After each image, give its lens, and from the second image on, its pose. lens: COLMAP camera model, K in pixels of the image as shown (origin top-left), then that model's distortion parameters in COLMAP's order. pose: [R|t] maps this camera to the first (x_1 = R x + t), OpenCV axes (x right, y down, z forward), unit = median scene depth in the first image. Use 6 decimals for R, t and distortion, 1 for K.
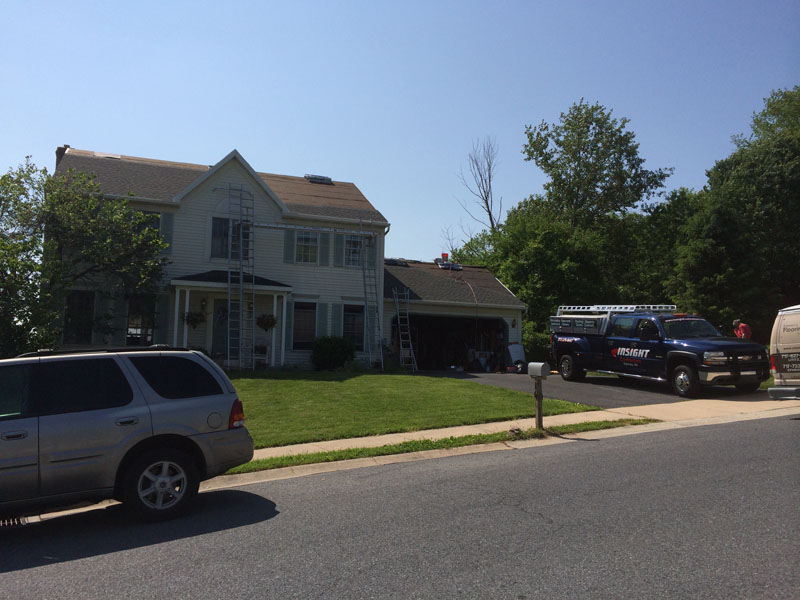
lens RADIAL K [[683.8, 0, 400.0], [0, 683.8, 300.0], [0, 0, 1]] dist [0.101336, -0.118037]
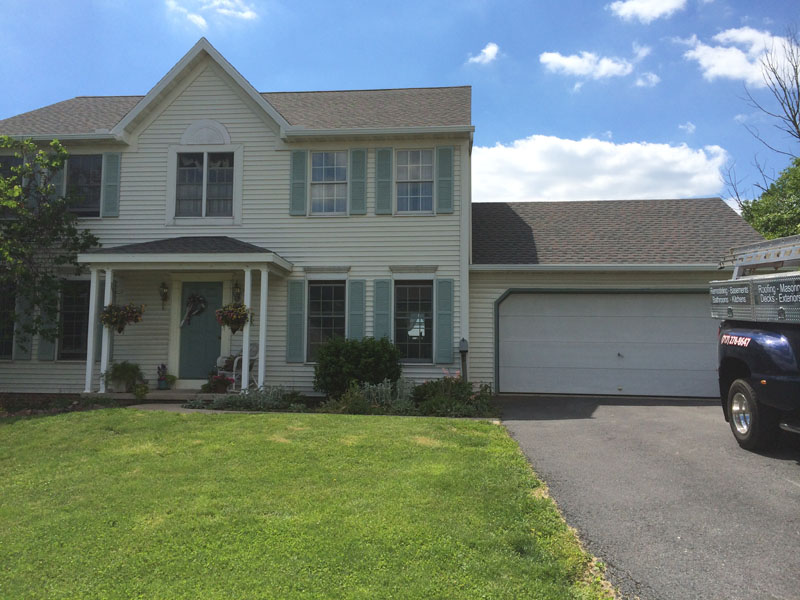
lens RADIAL K [[731.3, 0, 447.1], [0, 731.3, 302.4], [0, 0, 1]] dist [-0.006298, -0.011242]
pose [[0.921882, -0.042554, -0.385126, 0.205235], [0.052593, 0.998495, 0.015566, 0.018690], [0.383884, -0.034604, 0.922733, 0.470793]]
